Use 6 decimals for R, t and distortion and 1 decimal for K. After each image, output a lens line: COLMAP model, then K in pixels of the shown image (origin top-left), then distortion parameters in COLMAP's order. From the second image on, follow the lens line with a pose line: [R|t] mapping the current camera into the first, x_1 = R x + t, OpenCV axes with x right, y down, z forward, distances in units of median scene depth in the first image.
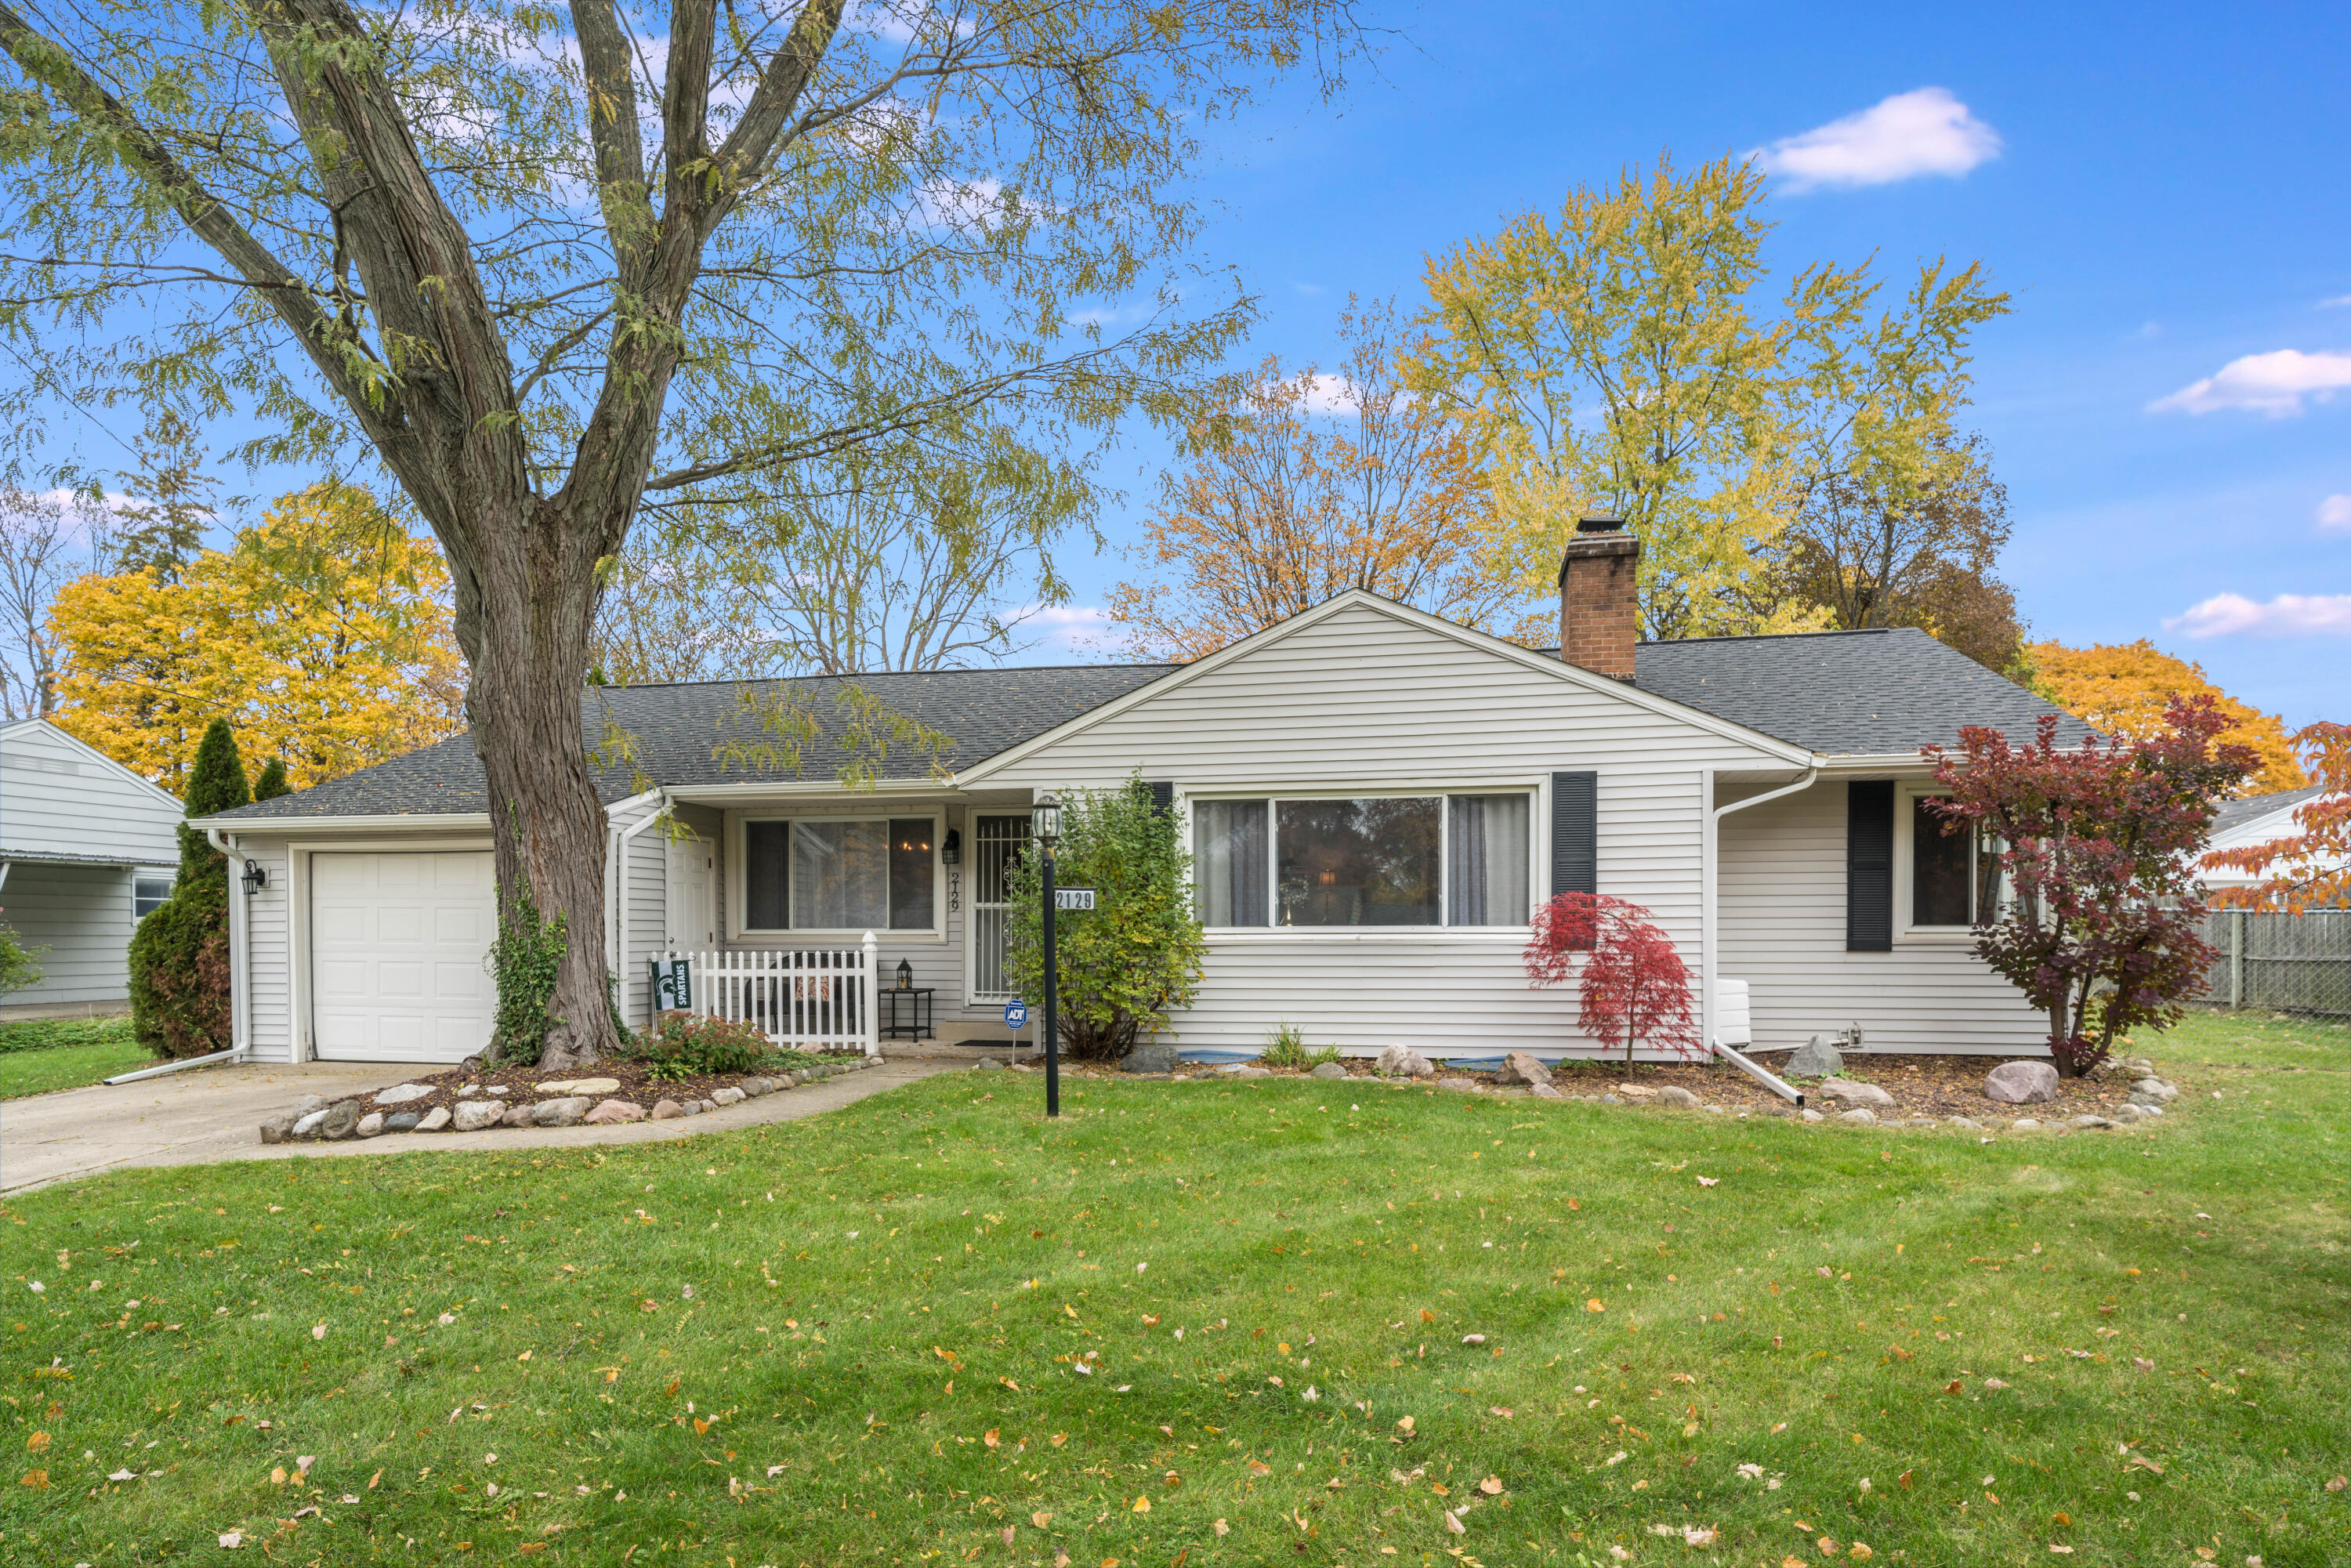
lens RADIAL K [[1247.6, 0, 1177.0], [0, 1247.6, 1001.8], [0, 0, 1]] dist [0.001830, 0.000291]
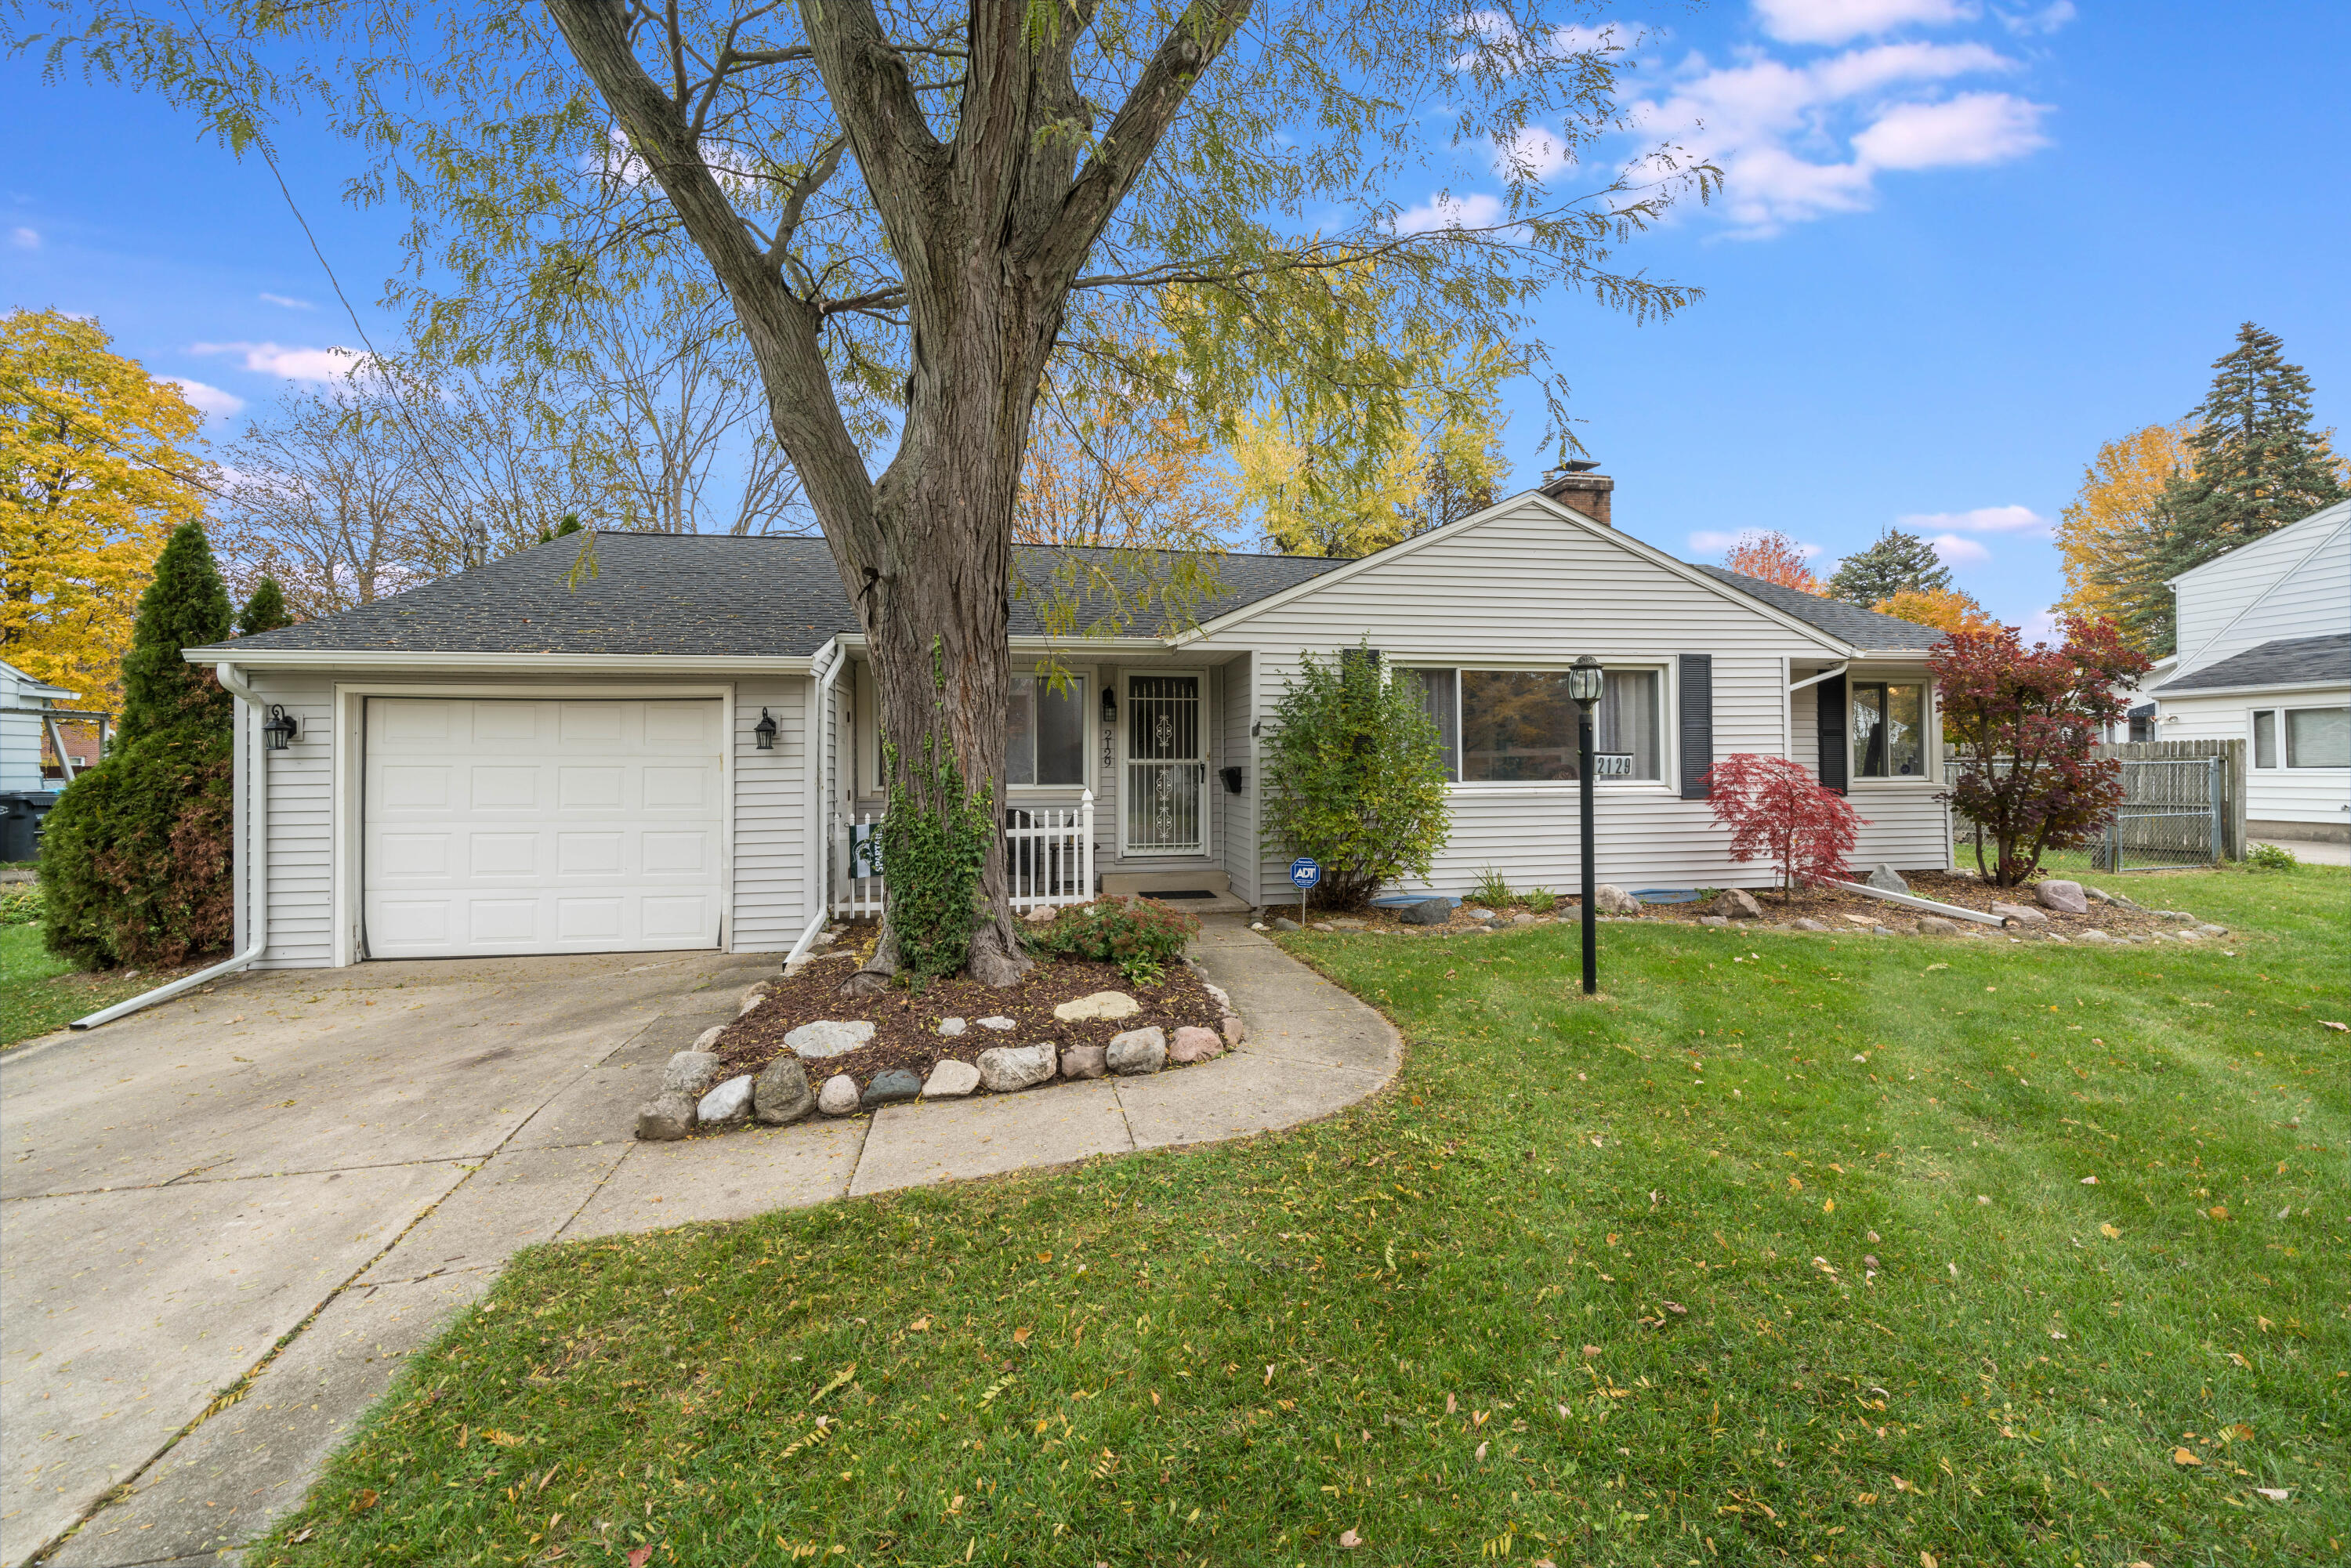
lens RADIAL K [[907.9, 0, 1175.5], [0, 907.9, 784.0], [0, 0, 1]] dist [-0.000434, 0.000009]
pose [[0.943422, -0.009558, 0.331458, -0.415781], [0.022997, 0.999064, -0.036645, -0.032810], [-0.330797, 0.042195, 0.942758, 0.301650]]
